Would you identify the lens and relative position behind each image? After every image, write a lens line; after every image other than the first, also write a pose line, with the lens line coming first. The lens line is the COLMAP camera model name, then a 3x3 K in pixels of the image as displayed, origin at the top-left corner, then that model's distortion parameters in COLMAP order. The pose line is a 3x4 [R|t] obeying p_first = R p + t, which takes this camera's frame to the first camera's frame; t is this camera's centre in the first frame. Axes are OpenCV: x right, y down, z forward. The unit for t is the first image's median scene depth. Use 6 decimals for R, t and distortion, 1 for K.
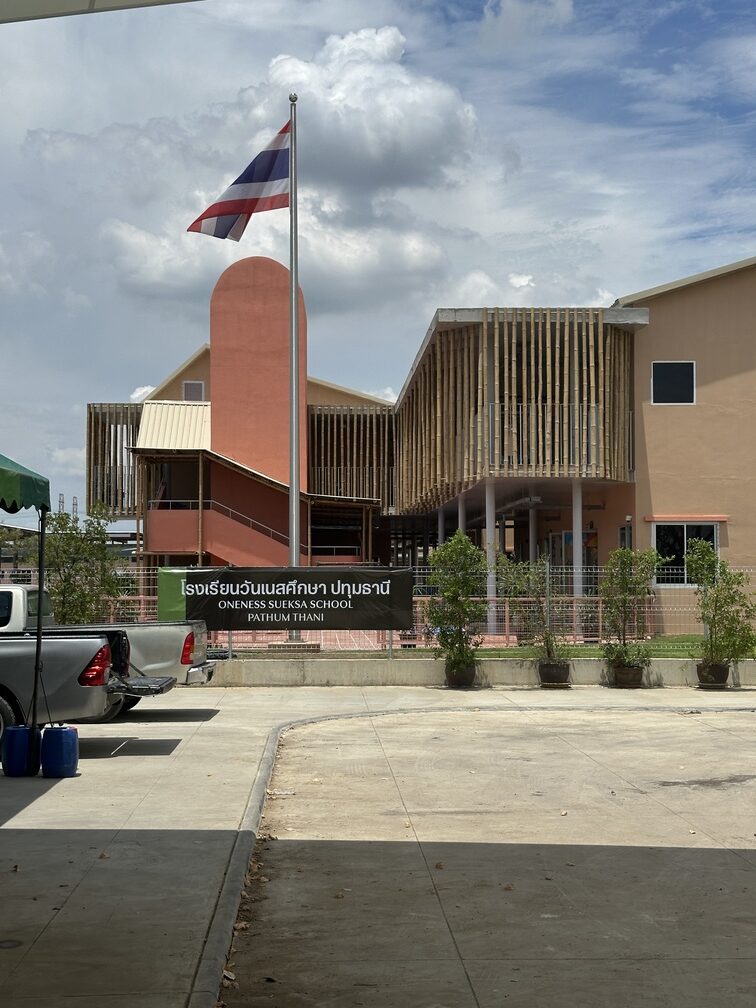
lens RADIAL K [[1587.2, 0, 377.7], [0, 1587.2, 504.1], [0, 0, 1]] dist [-0.113246, 0.000000]
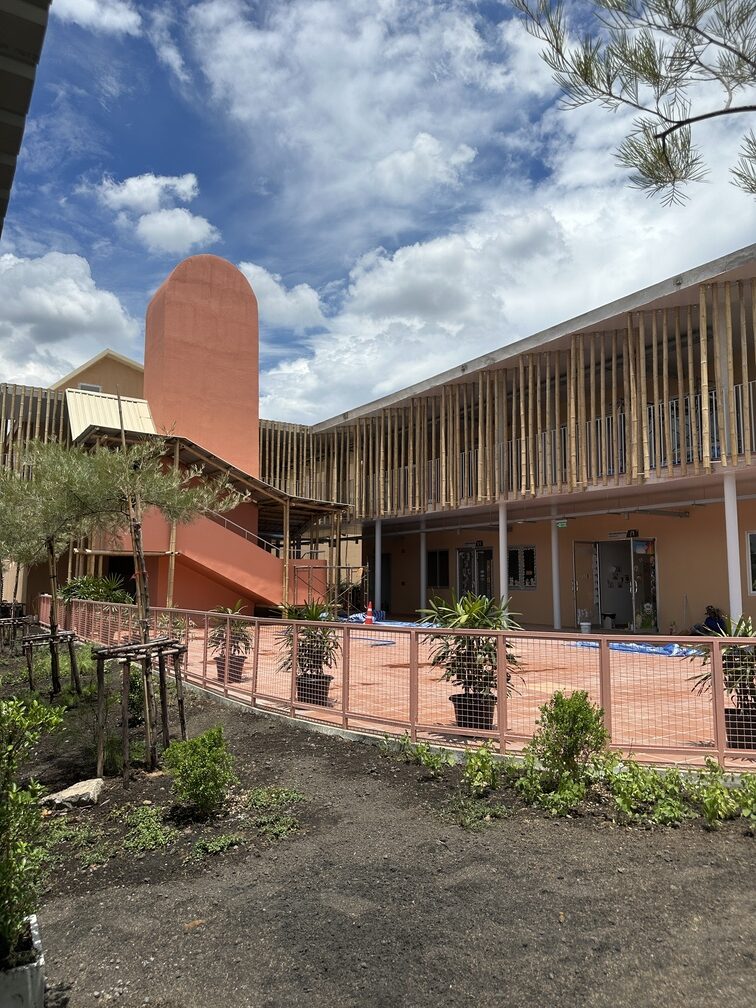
lens RADIAL K [[726.1, 0, 385.7], [0, 726.1, 512.8], [0, 0, 1]] dist [0.037482, -0.053012]
pose [[0.862715, 0.054784, 0.502713, -0.205087], [-0.034751, 0.998187, -0.049141, 0.022766], [-0.504494, 0.024925, 0.863055, 0.557403]]
